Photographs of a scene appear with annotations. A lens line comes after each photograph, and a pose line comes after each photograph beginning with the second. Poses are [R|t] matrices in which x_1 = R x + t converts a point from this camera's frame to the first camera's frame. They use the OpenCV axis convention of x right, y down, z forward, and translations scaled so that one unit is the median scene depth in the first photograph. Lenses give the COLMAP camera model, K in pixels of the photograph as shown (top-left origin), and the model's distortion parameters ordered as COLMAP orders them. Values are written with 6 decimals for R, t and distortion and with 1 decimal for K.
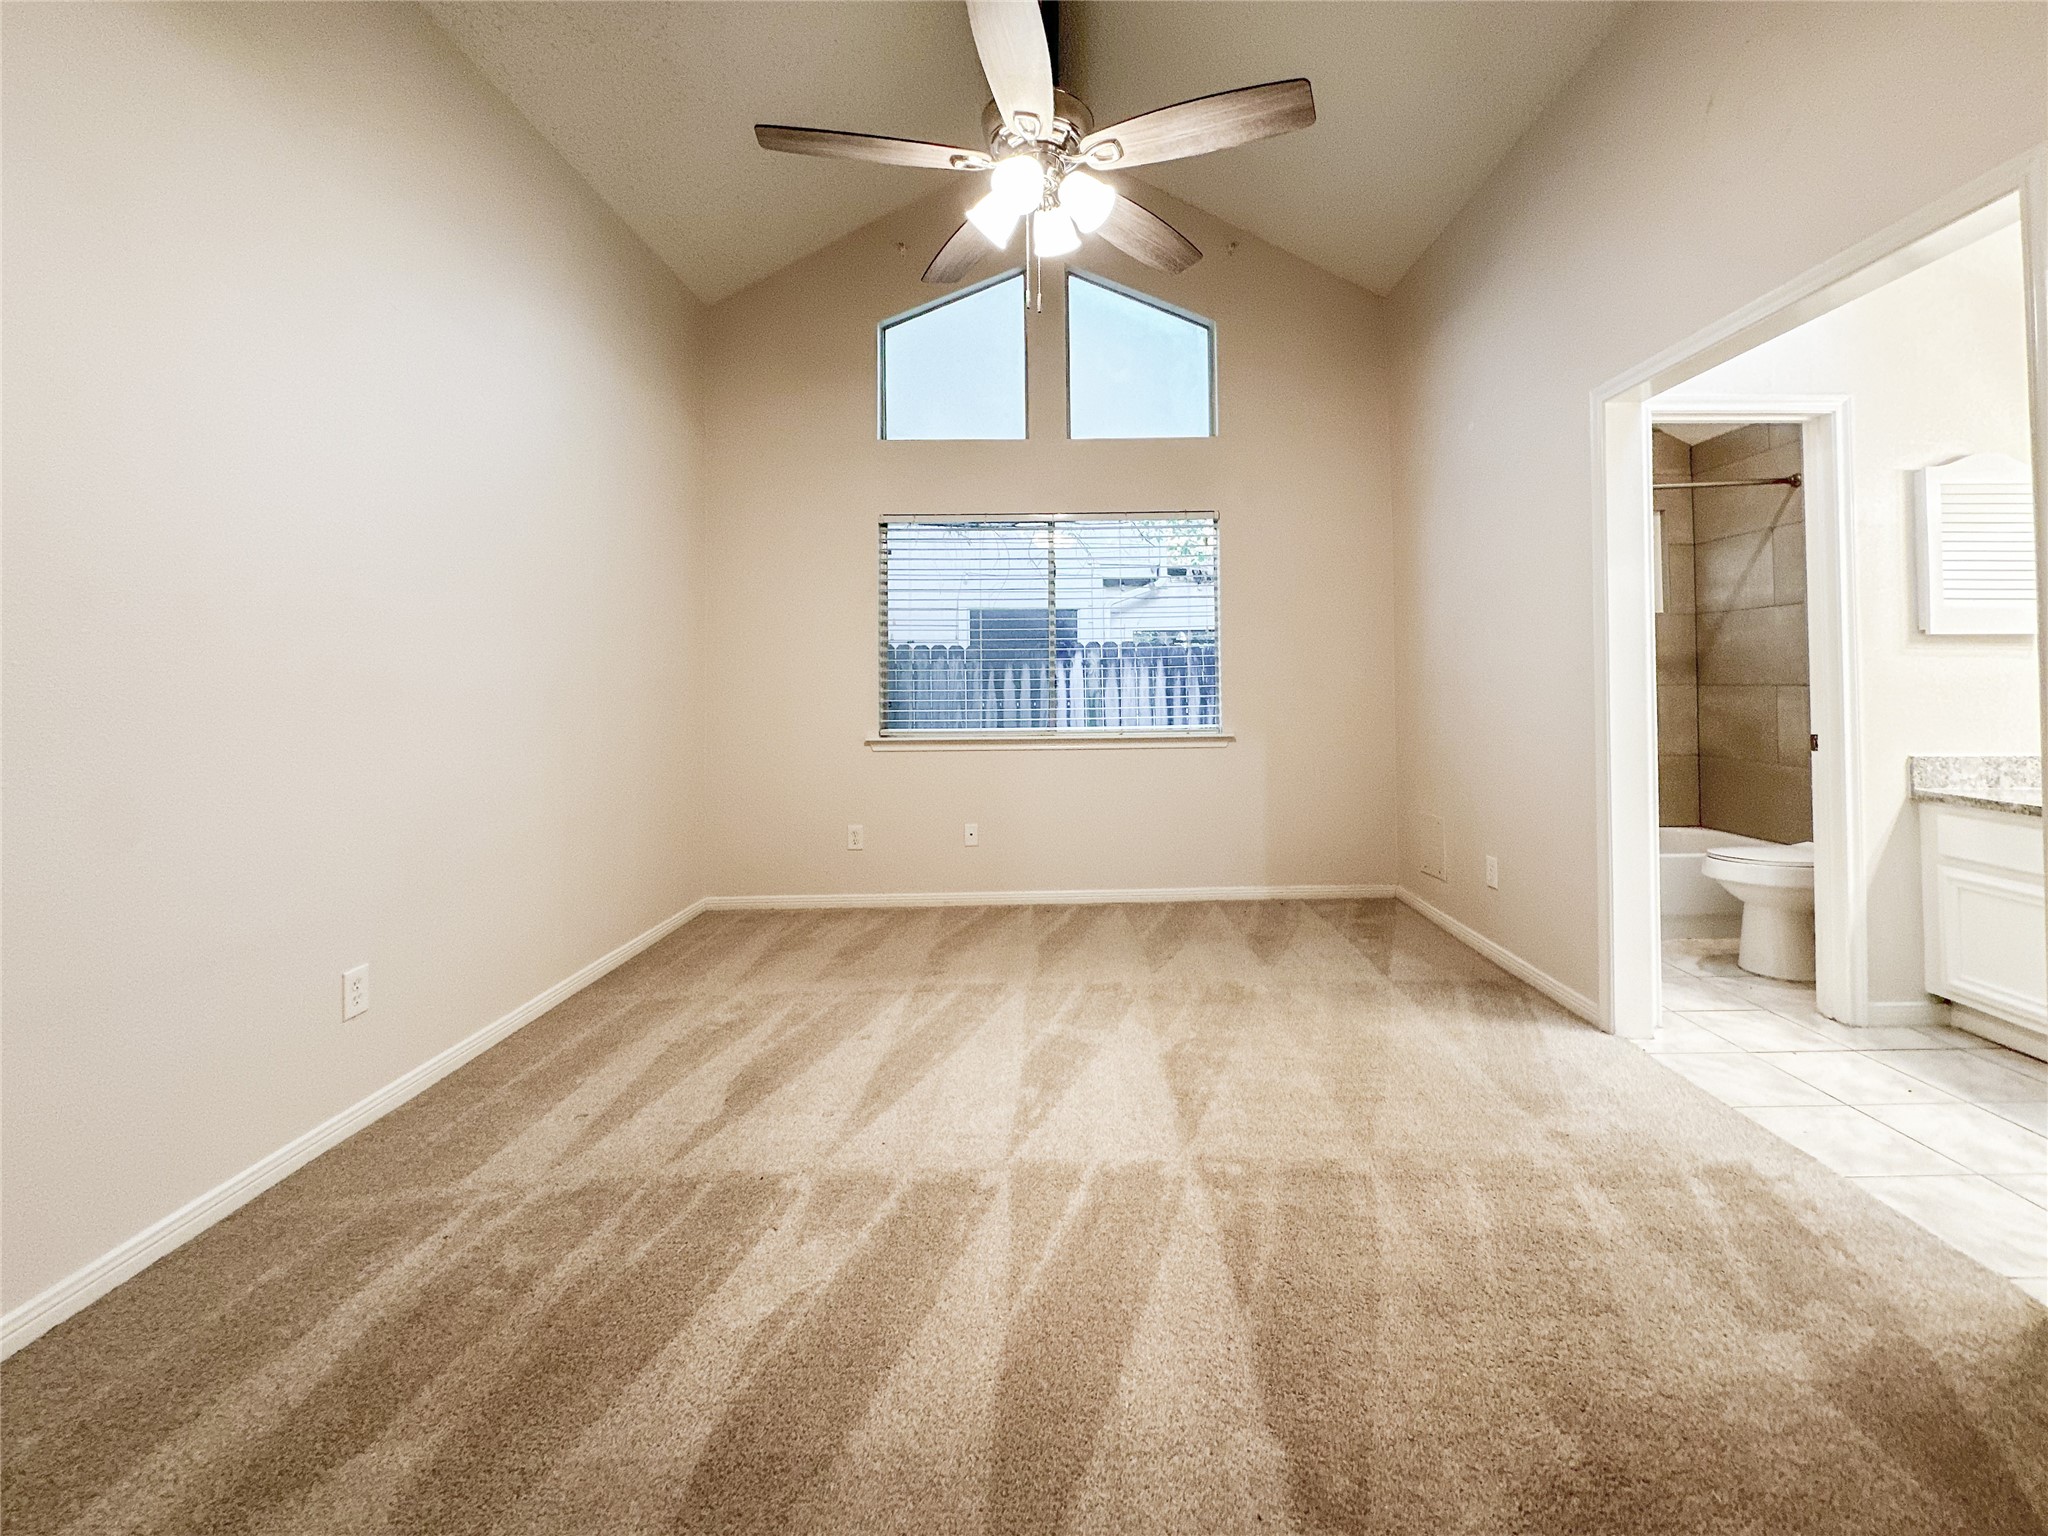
lens RADIAL K [[854.4, 0, 1088.6], [0, 854.4, 673.0], [0, 0, 1]] dist [-0.000097, 0.000107]
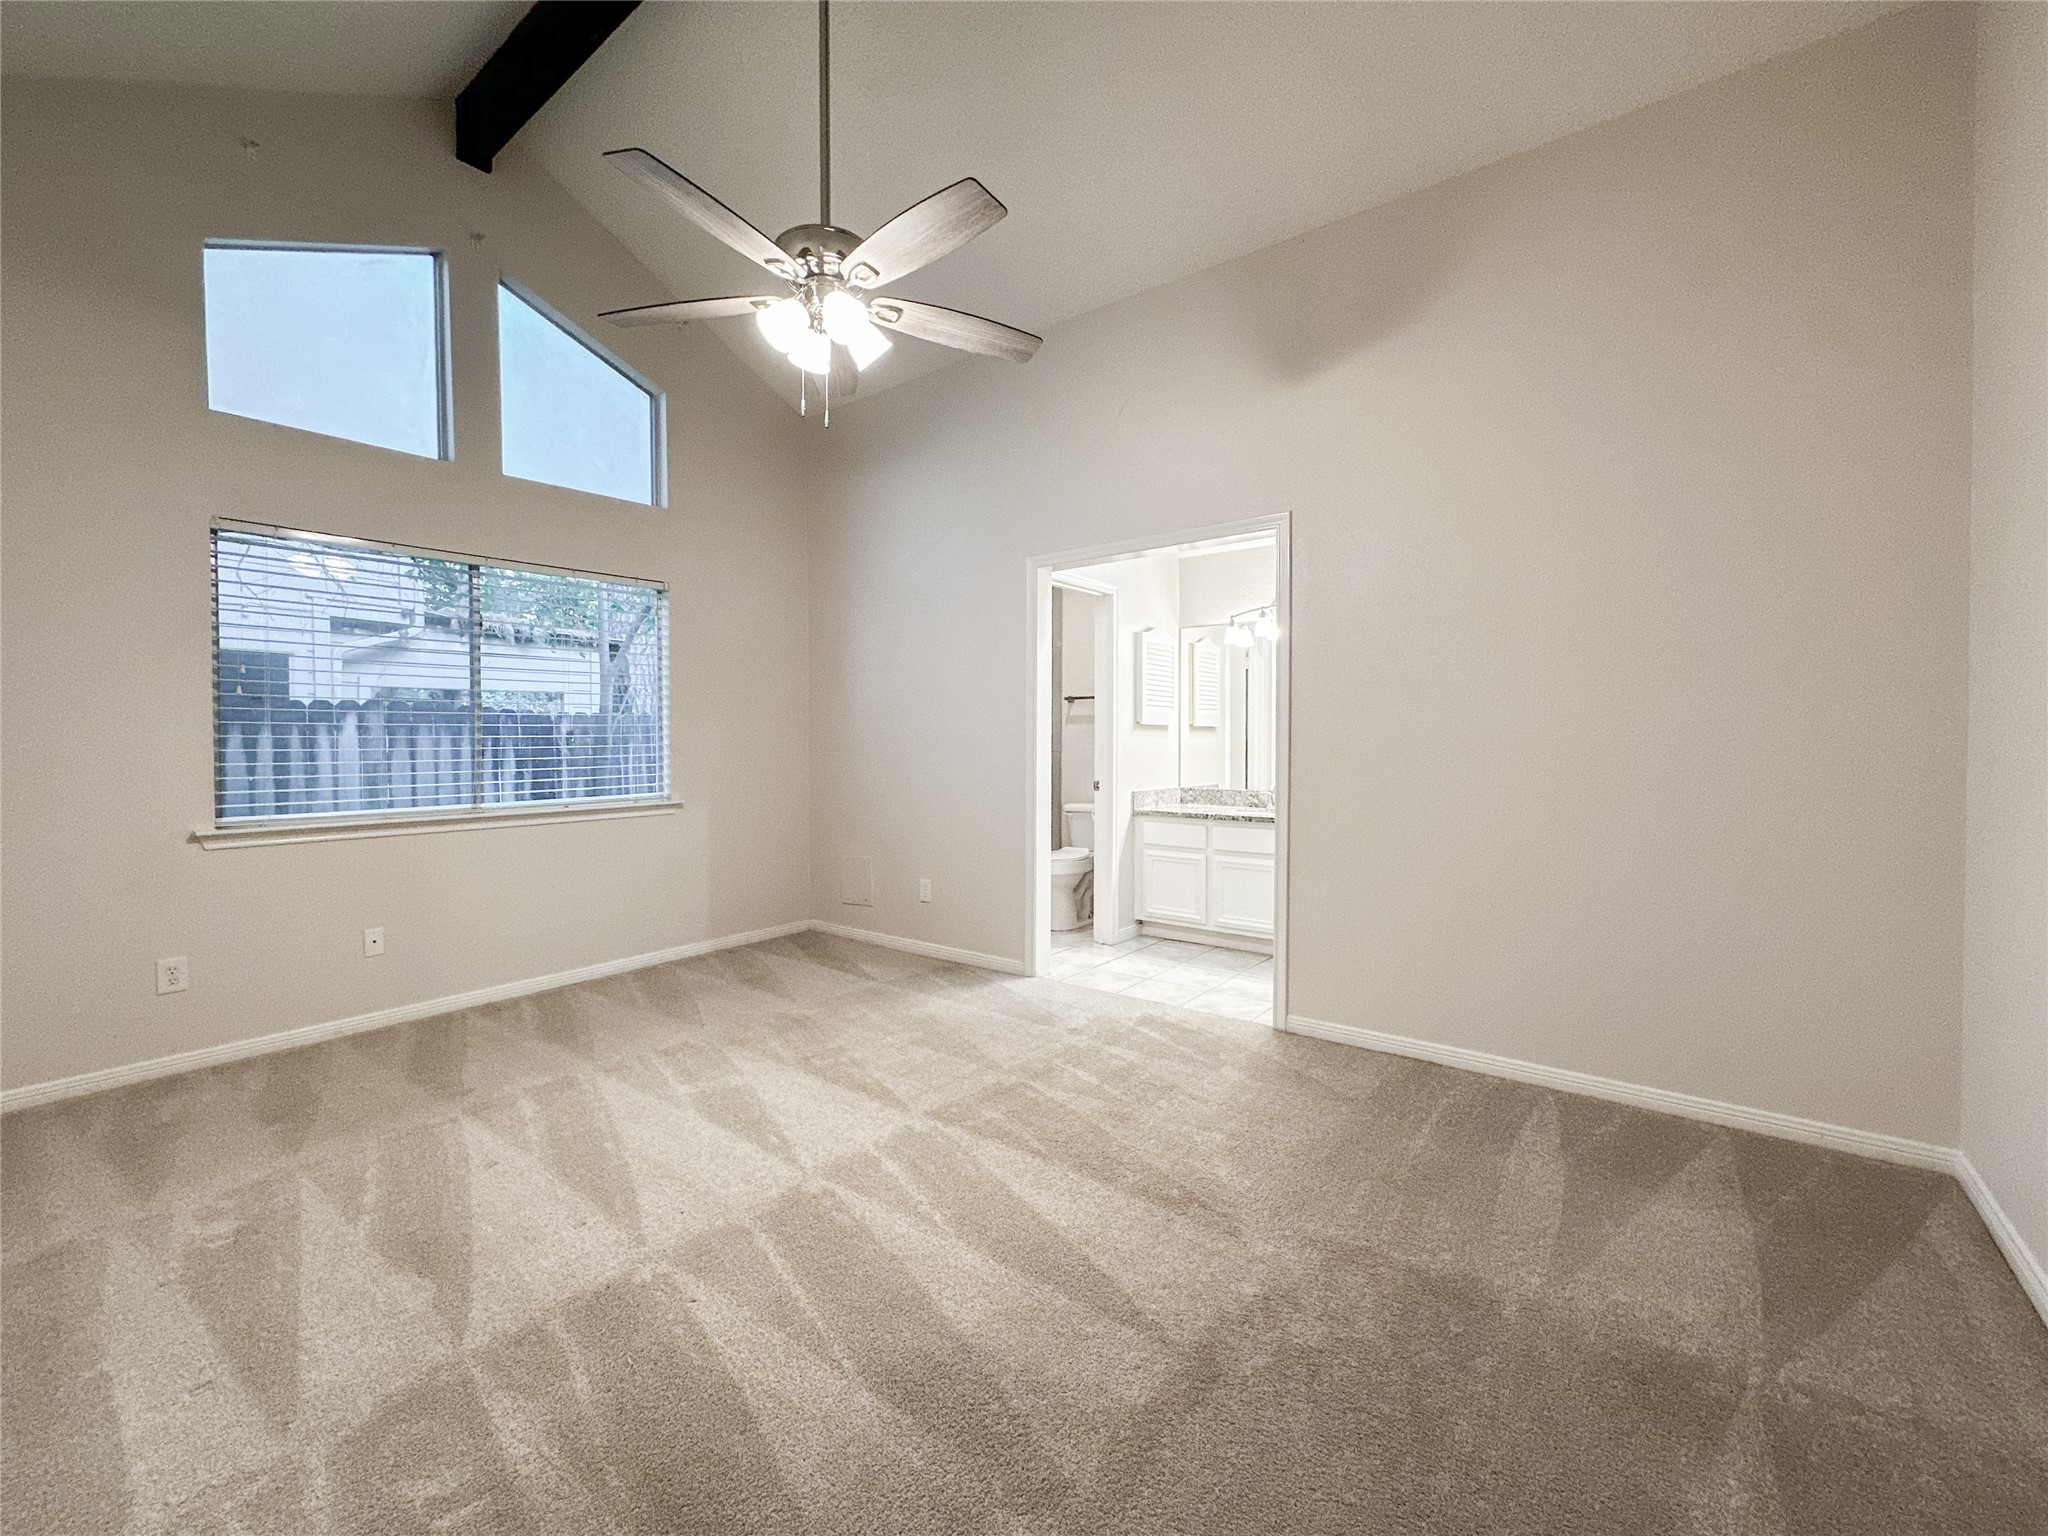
lens RADIAL K [[822.2, 0, 1024.0], [0, 822.2, 768.0], [0, 0, 1]] dist [-0.000746, 0.000003]
pose [[0.640696, -0.018869, 0.767563, -0.551327], [-0.006015, 0.999544, 0.029593, -0.001398], [-0.767771, -0.023577, 0.640290, 0.066690]]
